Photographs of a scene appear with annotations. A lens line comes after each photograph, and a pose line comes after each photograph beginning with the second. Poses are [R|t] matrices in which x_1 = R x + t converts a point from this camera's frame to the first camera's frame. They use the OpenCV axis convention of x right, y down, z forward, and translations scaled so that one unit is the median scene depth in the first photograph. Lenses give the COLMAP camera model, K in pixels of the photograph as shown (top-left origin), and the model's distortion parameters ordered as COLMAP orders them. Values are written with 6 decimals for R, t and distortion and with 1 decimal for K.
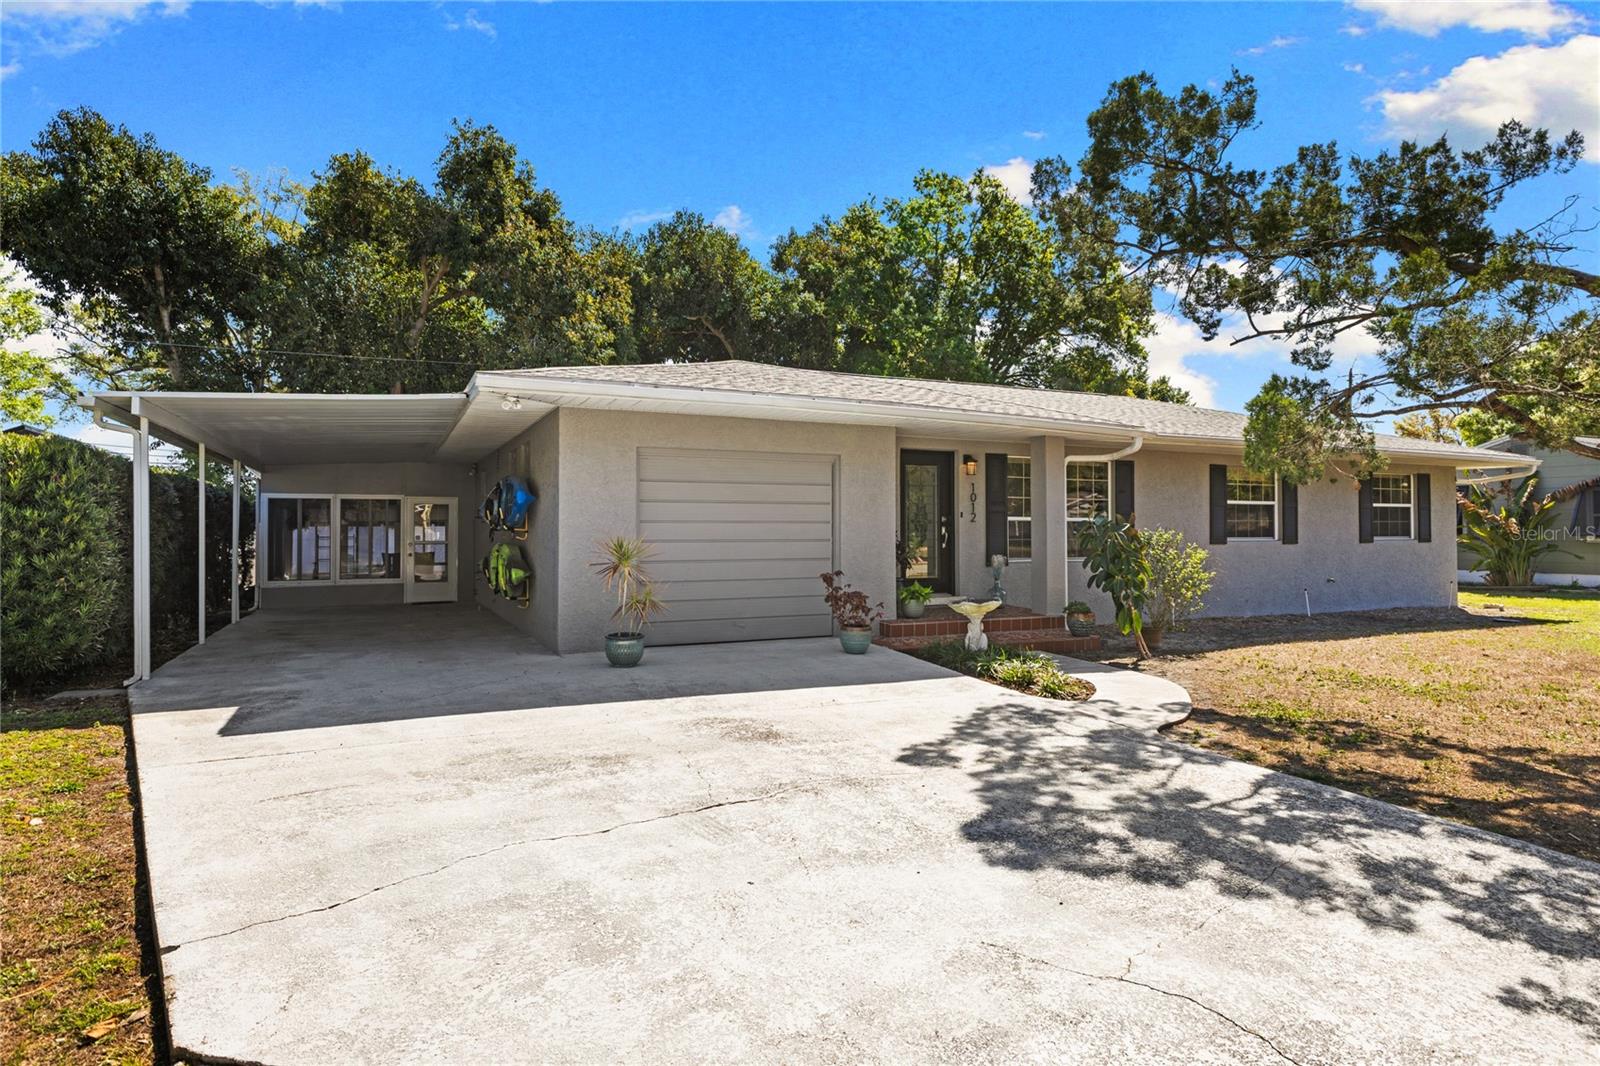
lens RADIAL K [[879.5, 0, 800.6], [0, 879.5, 512.5], [0, 0, 1]] dist [-0.020919, 0.000656]
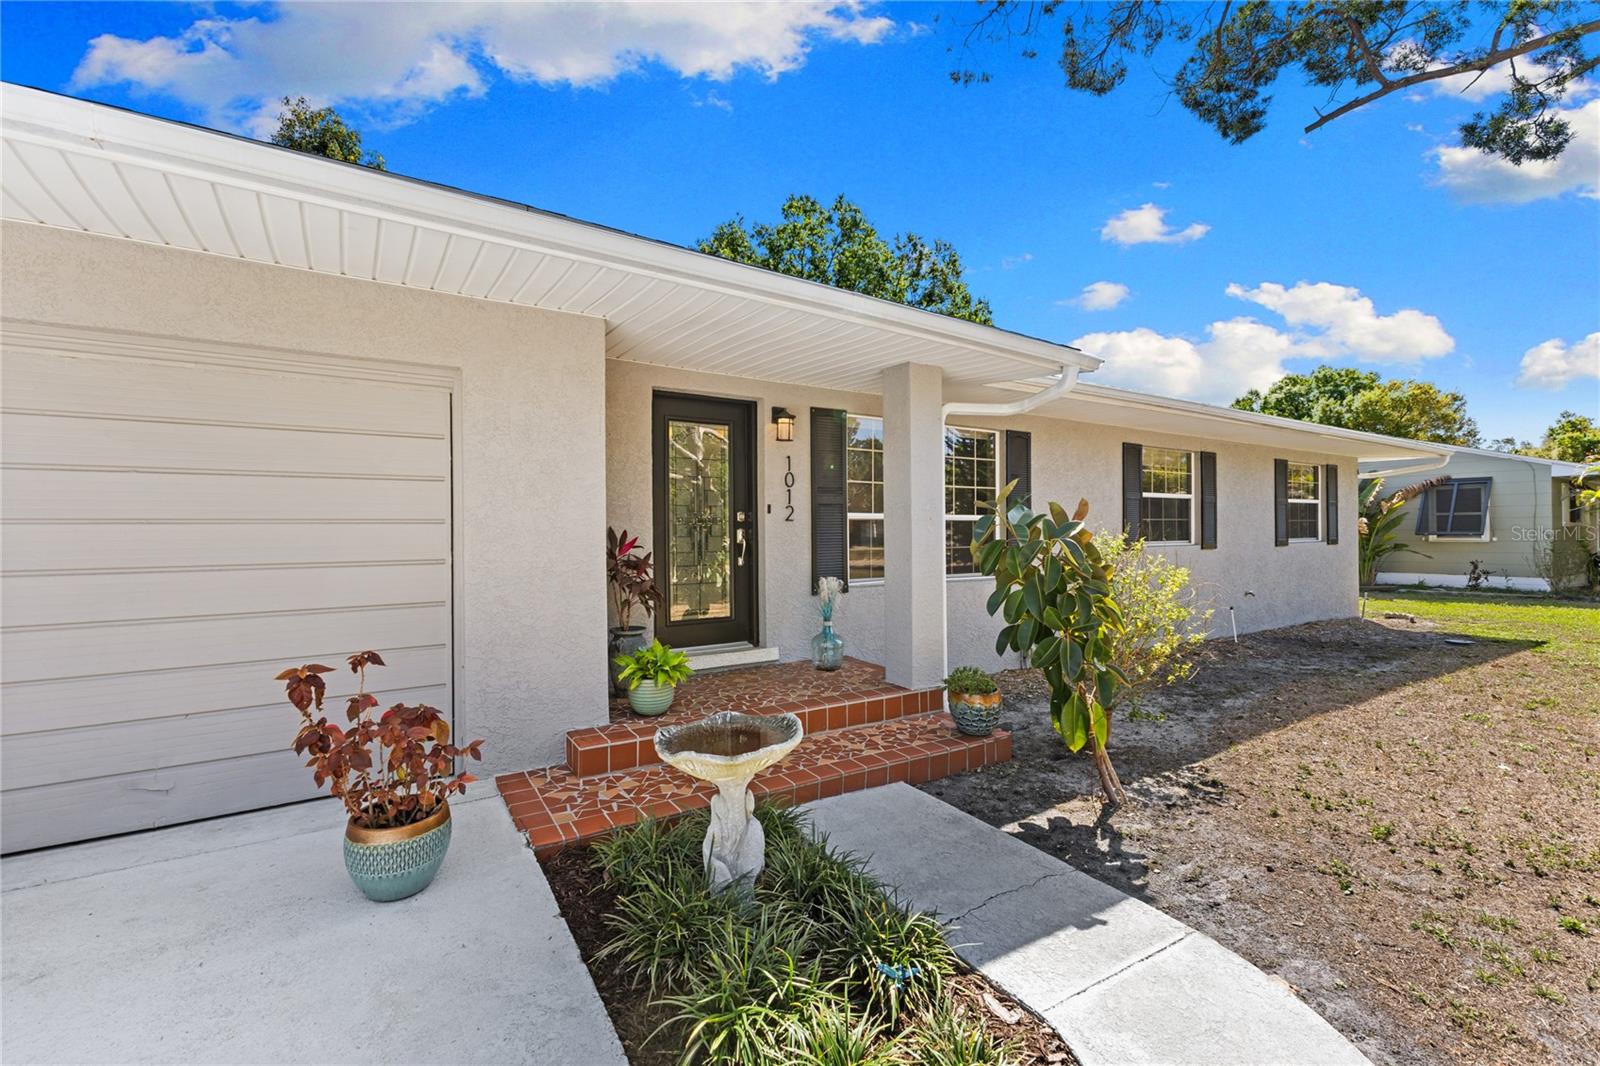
lens RADIAL K [[690.2, 0, 806.7], [0, 690.2, 529.9], [0, 0, 1]] dist [0.018516, -0.006417]
pose [[0.990022, -0.004841, 0.140832, 0.135553], [0.002319, 0.999834, 0.018069, 0.007828], [-0.140896, -0.017563, 0.989869, 0.509869]]
